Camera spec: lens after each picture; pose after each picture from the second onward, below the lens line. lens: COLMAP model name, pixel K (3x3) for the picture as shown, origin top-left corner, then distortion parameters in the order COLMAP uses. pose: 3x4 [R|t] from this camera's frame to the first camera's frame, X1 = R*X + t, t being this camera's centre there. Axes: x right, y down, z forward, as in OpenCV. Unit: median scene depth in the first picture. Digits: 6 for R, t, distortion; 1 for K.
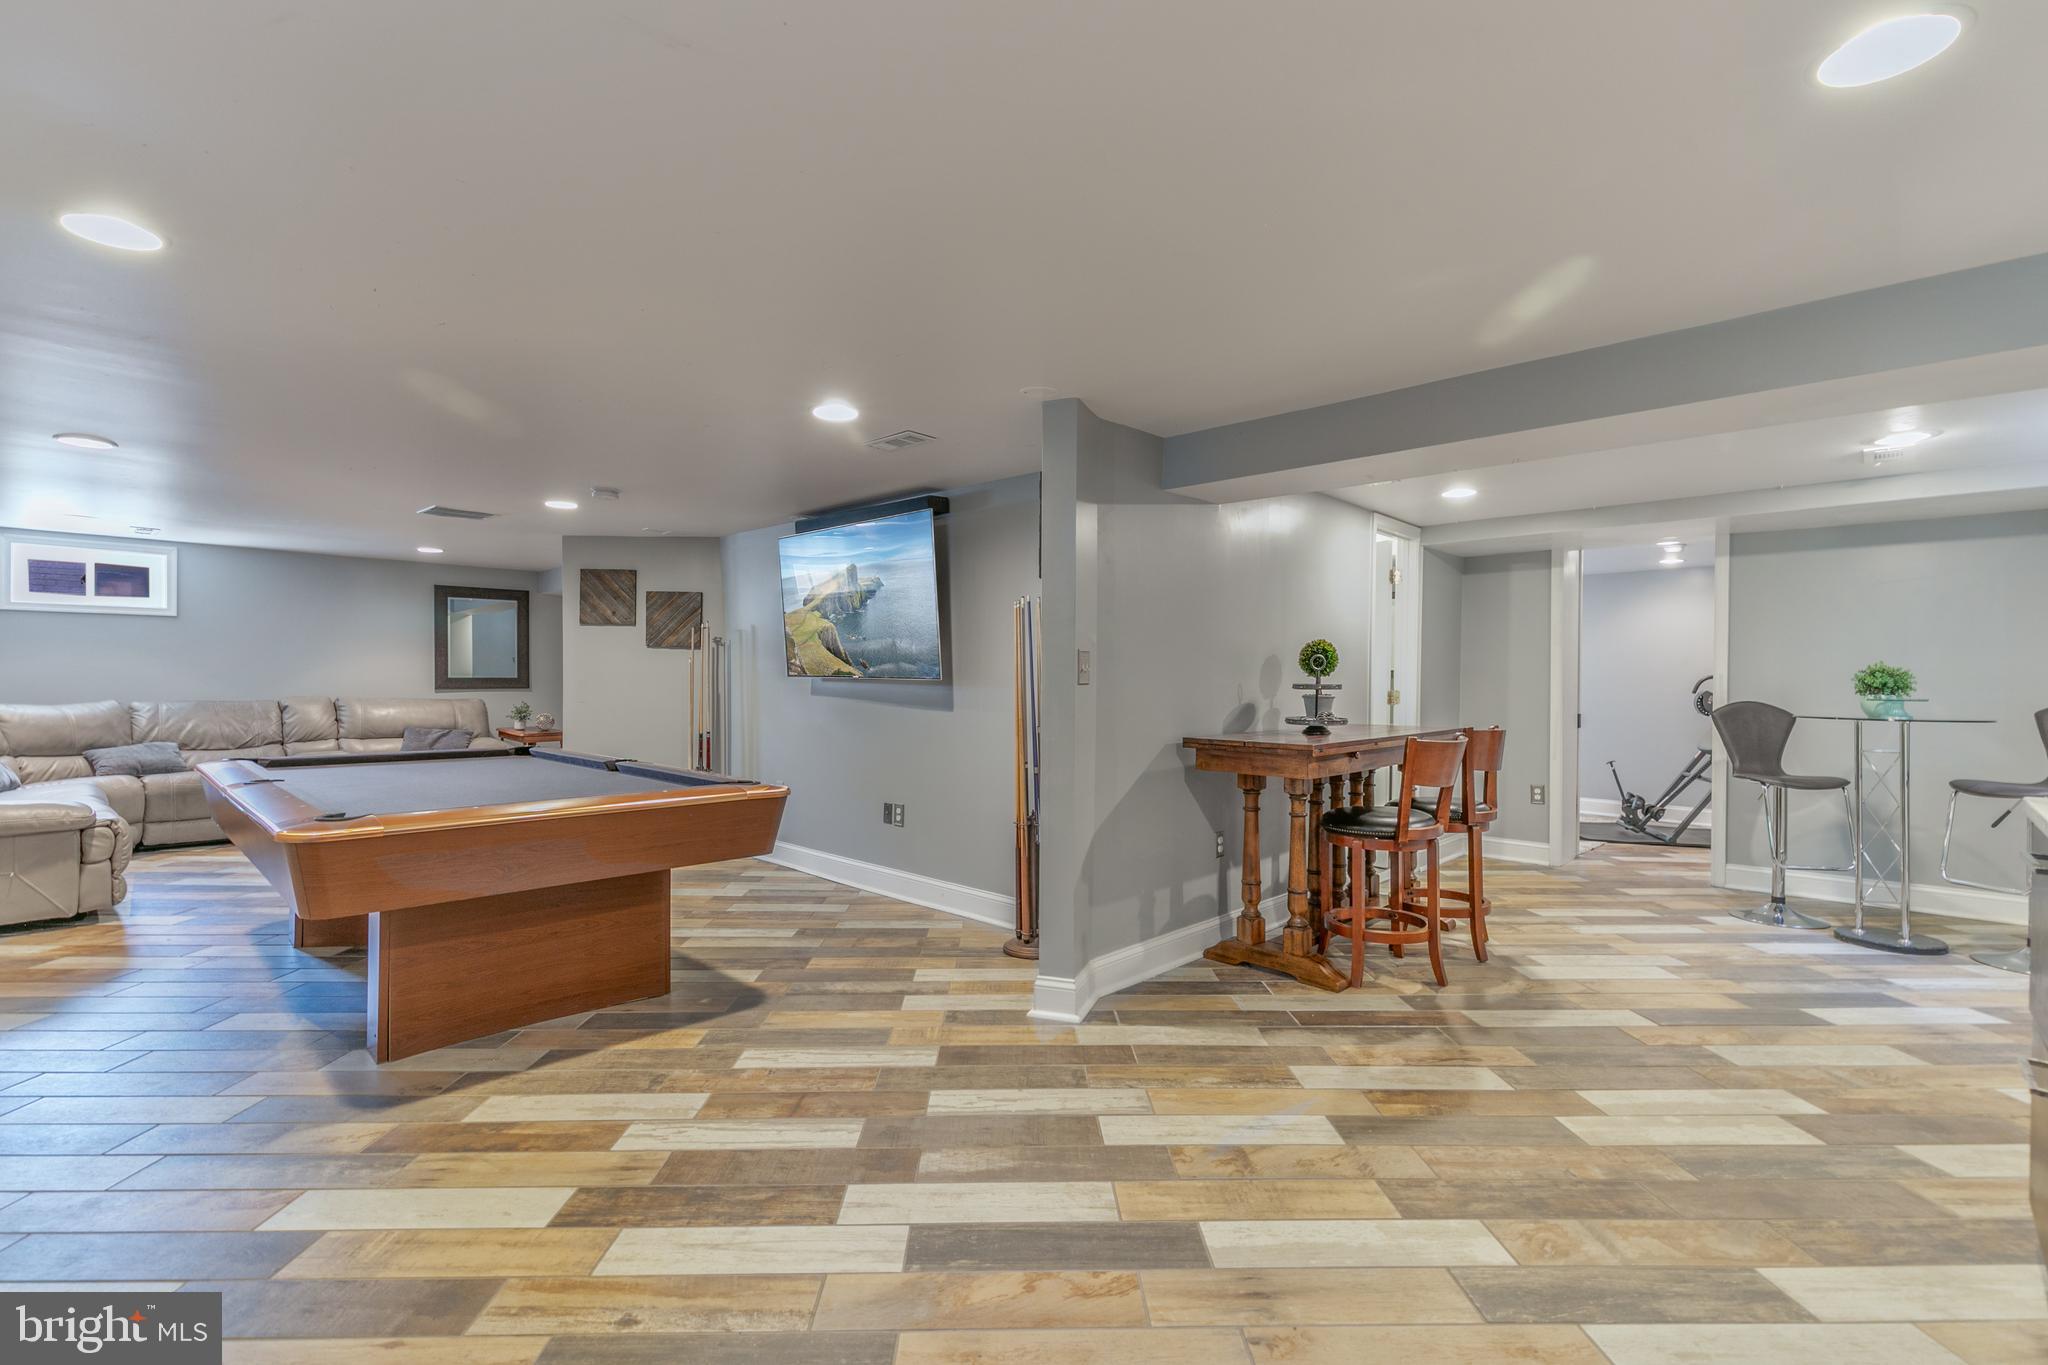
lens RADIAL K [[921.6, 0, 1023.5], [0, 921.6, 676.0], [0, 0, 1]] dist [0.003800, -0.000493]
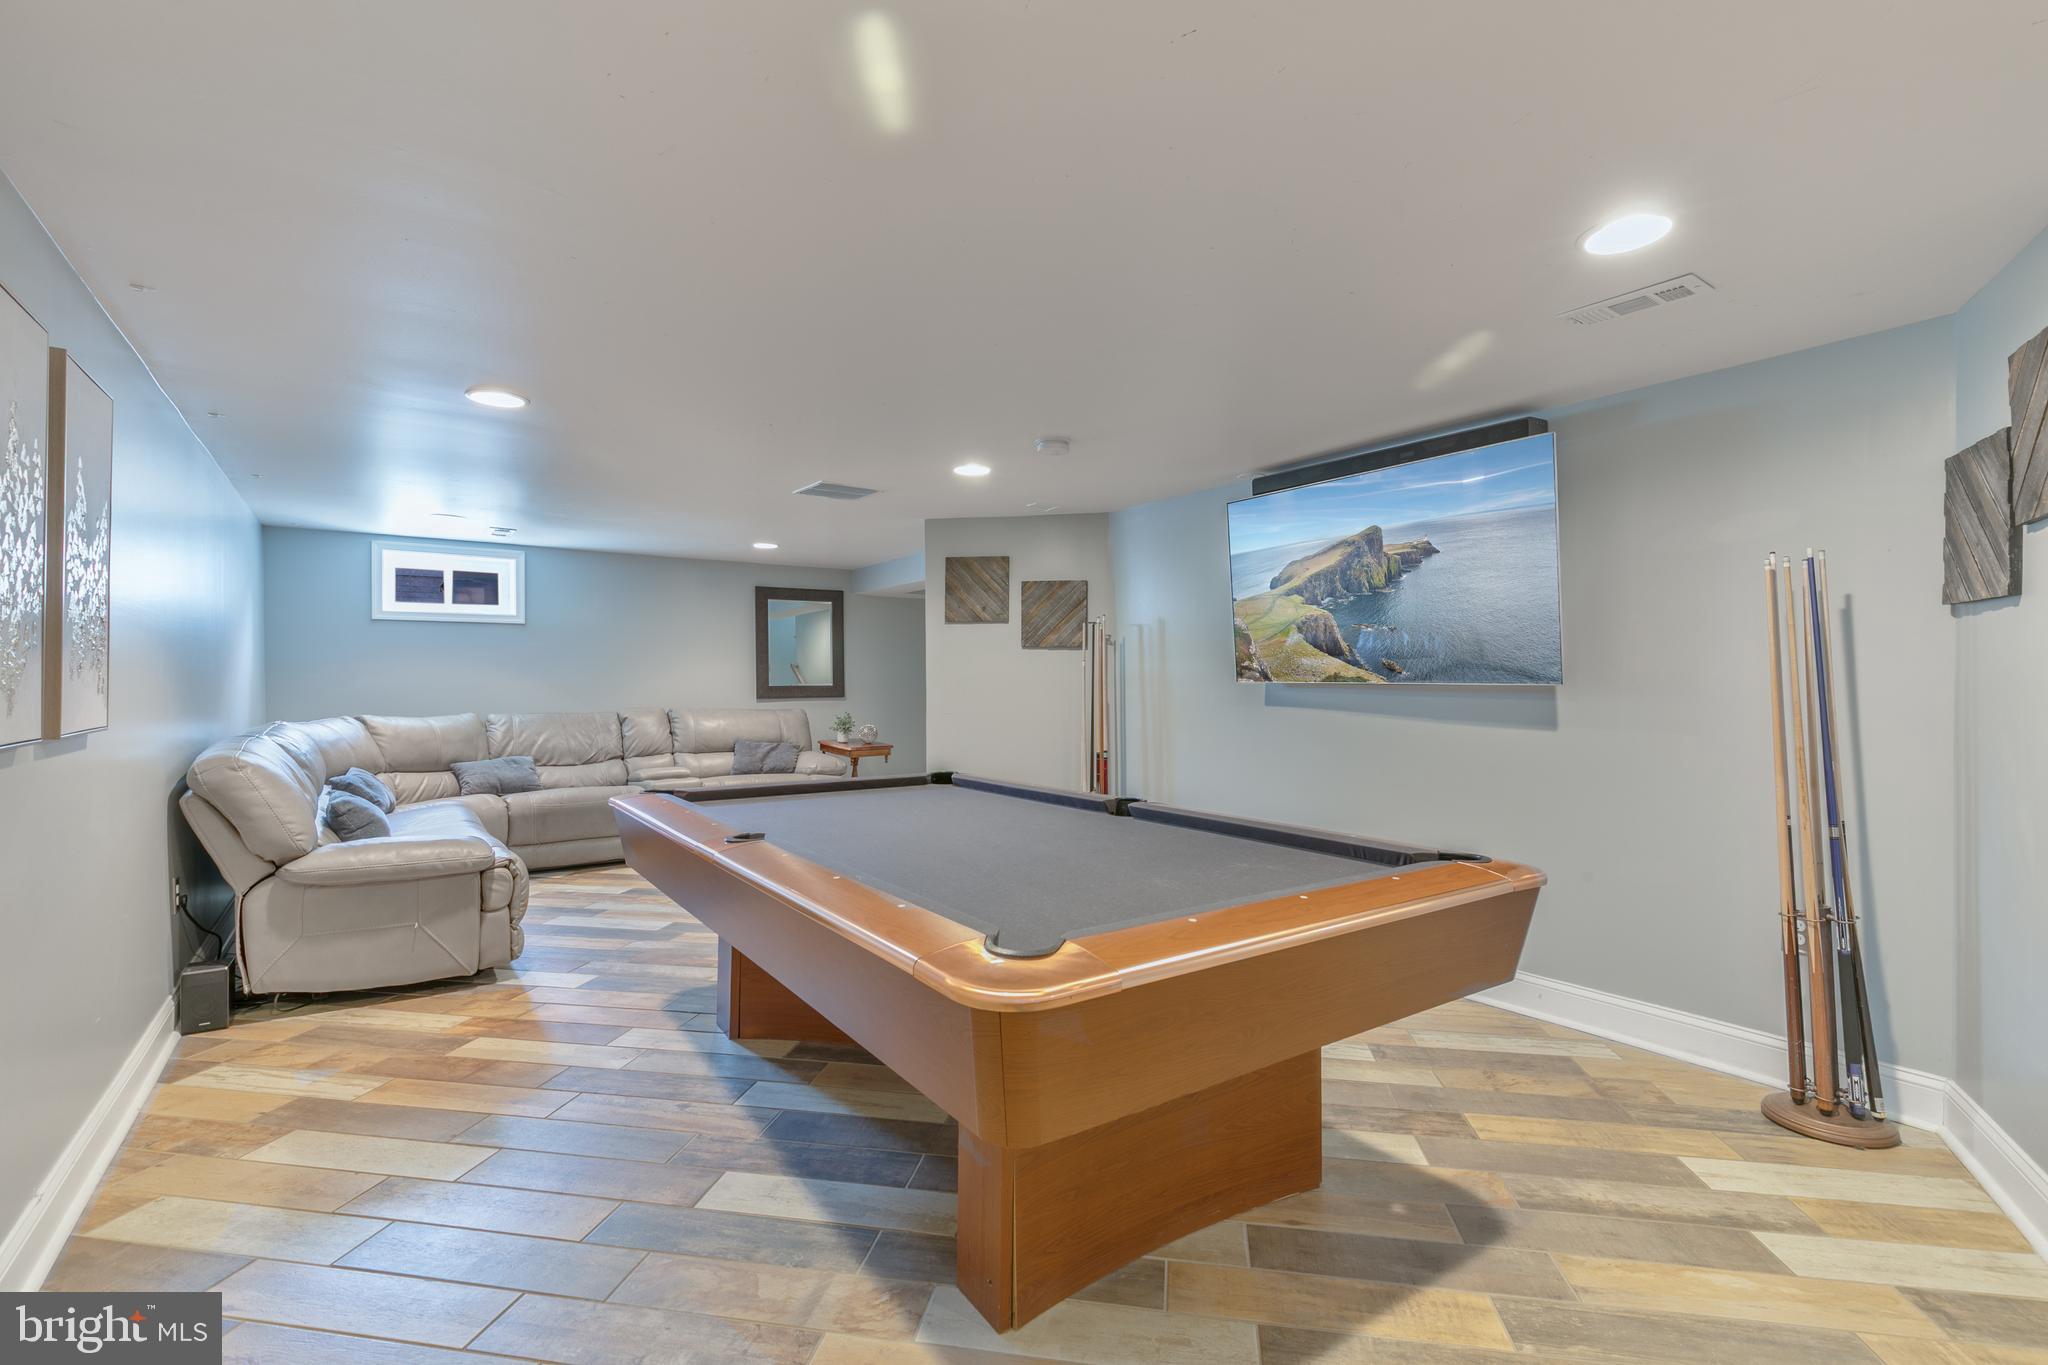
lens RADIAL K [[921.6, 0, 1018.1], [0, 921.6, 675.4], [0, 0, 1]] dist [0.003800, -0.000493]
pose [[0.980516, -0.009492, -0.196209, -0.249722], [0.008634, 0.999949, -0.005230, -0.002410], [0.196248, 0.003434, 0.980548, 0.181455]]
